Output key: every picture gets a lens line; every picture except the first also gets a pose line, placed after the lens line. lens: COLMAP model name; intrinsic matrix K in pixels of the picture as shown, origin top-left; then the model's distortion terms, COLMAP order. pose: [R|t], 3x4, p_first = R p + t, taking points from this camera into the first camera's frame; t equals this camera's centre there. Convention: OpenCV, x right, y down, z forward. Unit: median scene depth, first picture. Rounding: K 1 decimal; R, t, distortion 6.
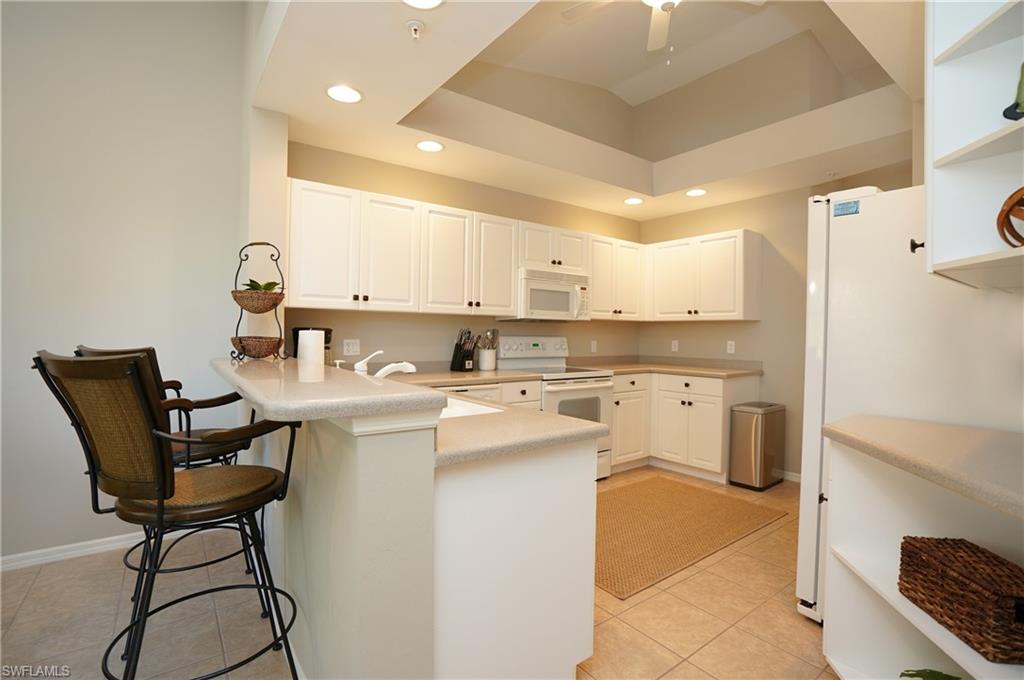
lens RADIAL K [[480.6, 0, 515.1], [0, 480.6, 339.7], [0, 0, 1]] dist [-0.057511, 0.018936]
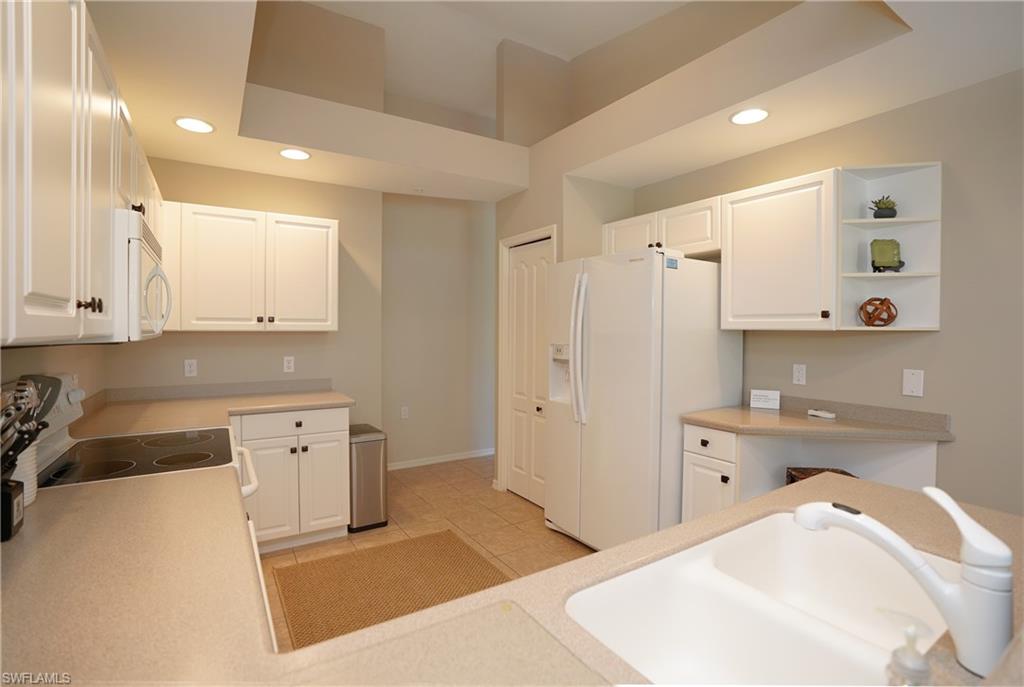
lens RADIAL K [[480.6, 0, 516.8], [0, 480.6, 336.5], [0, 0, 1]] dist [-0.057511, 0.018936]
pose [[0.063818, -0.021216, 0.997736, -0.184291], [0.008221, 0.999751, 0.020733, -0.027073], [-0.997928, 0.006879, 0.063977, 0.360581]]
